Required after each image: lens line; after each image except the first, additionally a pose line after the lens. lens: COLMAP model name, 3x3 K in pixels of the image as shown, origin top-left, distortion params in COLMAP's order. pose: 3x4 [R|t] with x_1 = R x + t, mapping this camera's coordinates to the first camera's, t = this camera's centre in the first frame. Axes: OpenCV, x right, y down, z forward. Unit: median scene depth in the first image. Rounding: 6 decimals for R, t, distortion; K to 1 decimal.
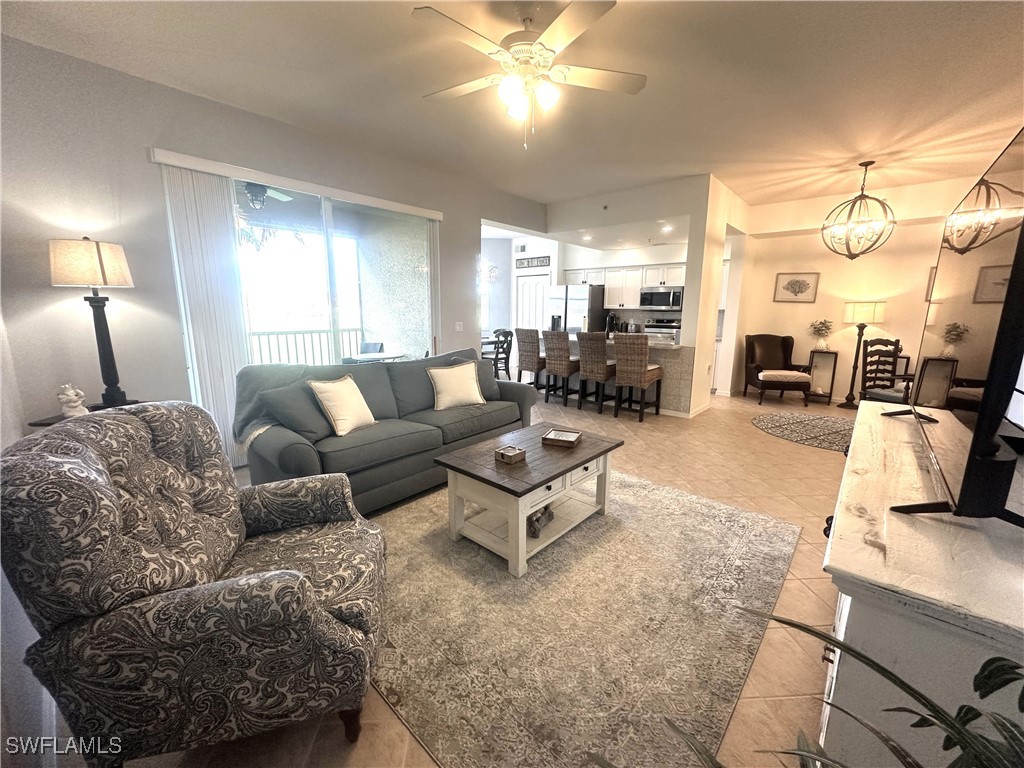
lens RADIAL K [[408.7, 0, 517.2], [0, 408.7, 384.4], [0, 0, 1]] dist [-0.004783, 0.000342]
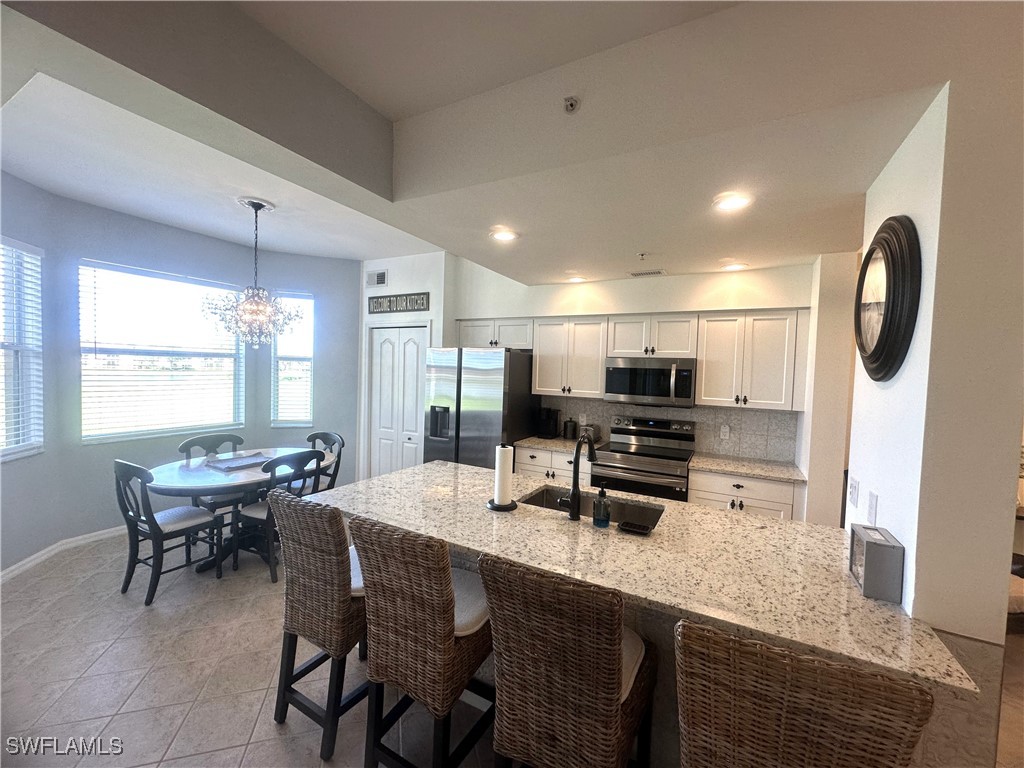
lens RADIAL K [[408.7, 0, 512.1], [0, 408.7, 383.7], [0, 0, 1]] dist [-0.004783, 0.000342]
pose [[0.974327, 0.012759, 0.224775, 0.074547], [0.018626, 0.990402, -0.136954, -0.132207], [-0.224365, 0.137624, 0.964738, 0.522952]]
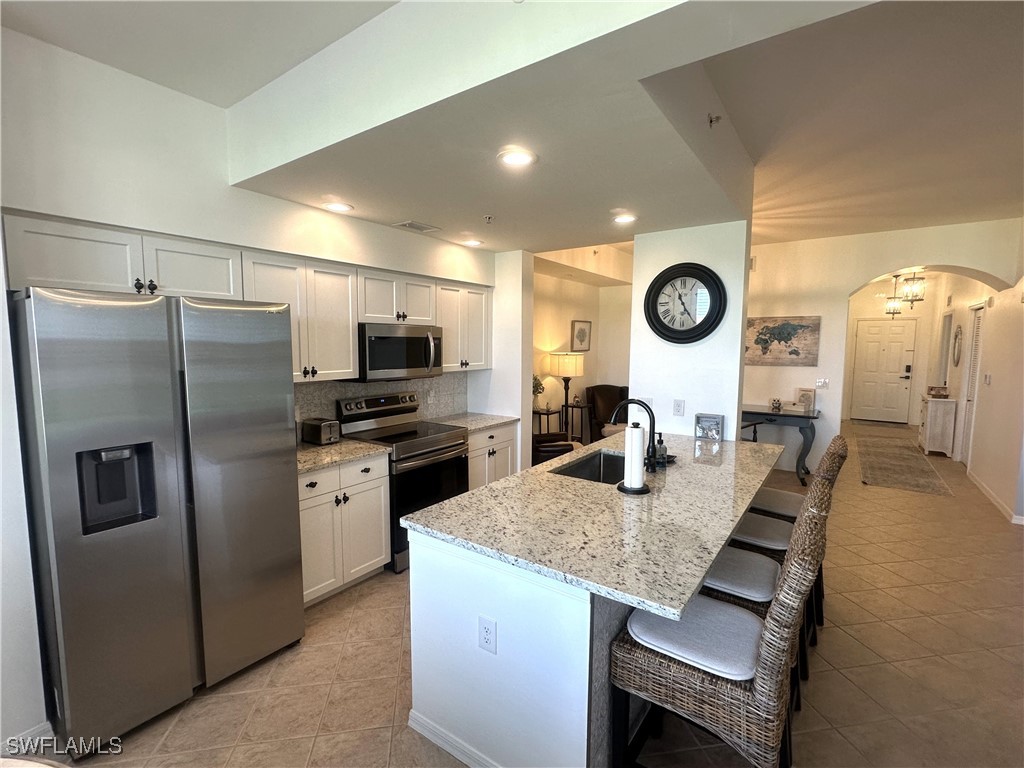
lens RADIAL K [[468.5, 0, 506.1], [0, 468.5, 385.5], [0, 0, 1]] dist [-0.001207, -0.000330]
pose [[-0.095598, -0.101119, 0.990271, -0.140449], [0.176833, 0.977278, 0.116864, -0.199038], [-0.979587, 0.186285, -0.075544, 0.876584]]
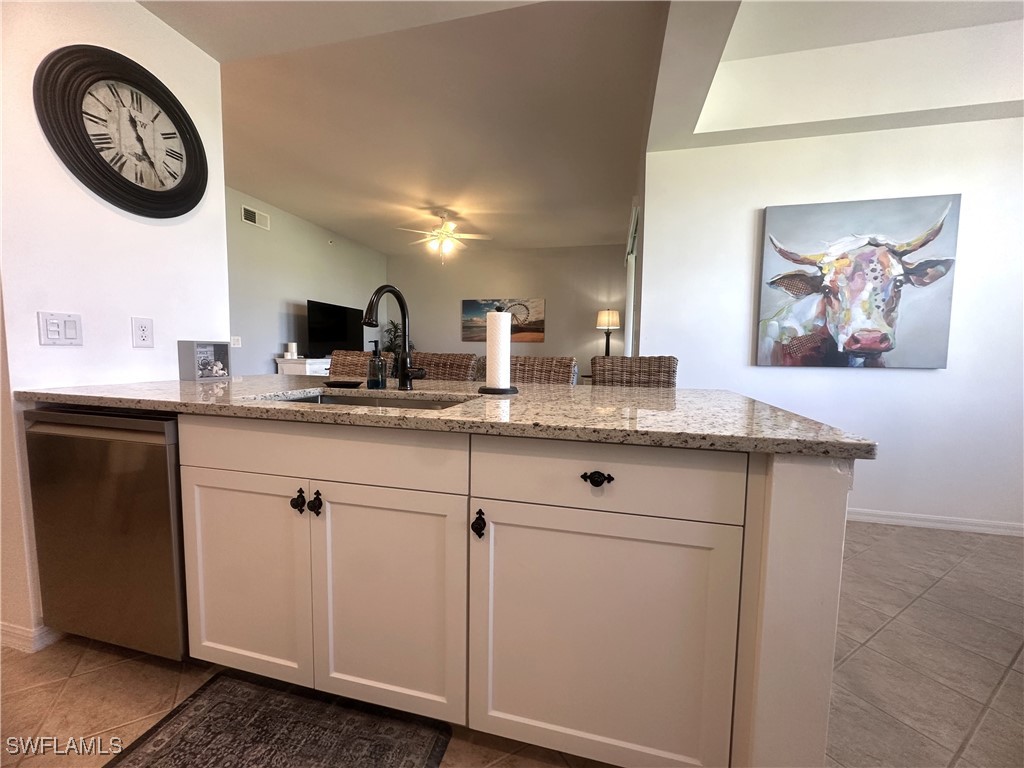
lens RADIAL K [[408.7, 0, 512.0], [0, 408.7, 387.9], [0, 0, 1]] dist [-0.004783, 0.000342]
pose [[-0.887078, 0.019586, -0.461204, 0.220741], [-0.104986, 0.964358, 0.242883, -0.139915], [0.449522, 0.263876, -0.853404, 0.967437]]
